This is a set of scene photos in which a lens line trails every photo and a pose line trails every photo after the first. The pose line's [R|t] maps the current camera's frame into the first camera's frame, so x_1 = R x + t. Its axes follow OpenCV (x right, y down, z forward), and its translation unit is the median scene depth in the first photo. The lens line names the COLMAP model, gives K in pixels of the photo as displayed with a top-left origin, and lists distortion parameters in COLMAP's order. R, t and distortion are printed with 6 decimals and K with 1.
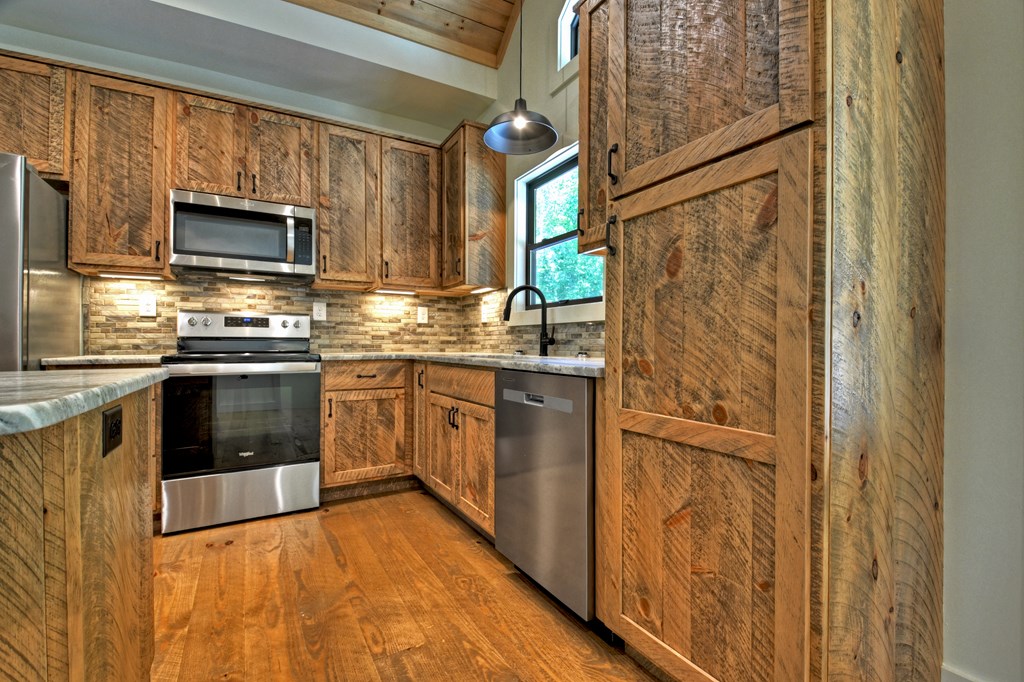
lens RADIAL K [[451.7, 0, 504.6], [0, 451.7, 341.1], [0, 0, 1]] dist [-0.000661, -0.000737]
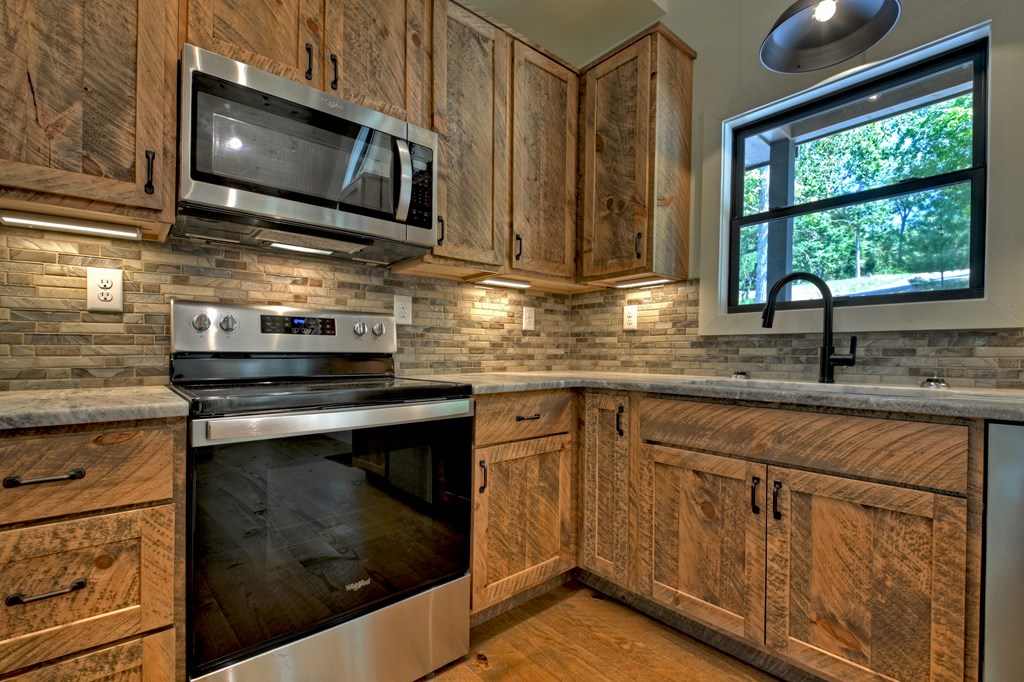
lens RADIAL K [[451.7, 0, 527.0], [0, 451.7, 348.7], [0, 0, 1]] dist [-0.000661, -0.000737]
pose [[0.981000, 0.001880, 0.193997, -0.417900], [-0.001759, 0.999998, -0.000799, -0.013005], [-0.193998, 0.000442, 0.981002, 0.405793]]
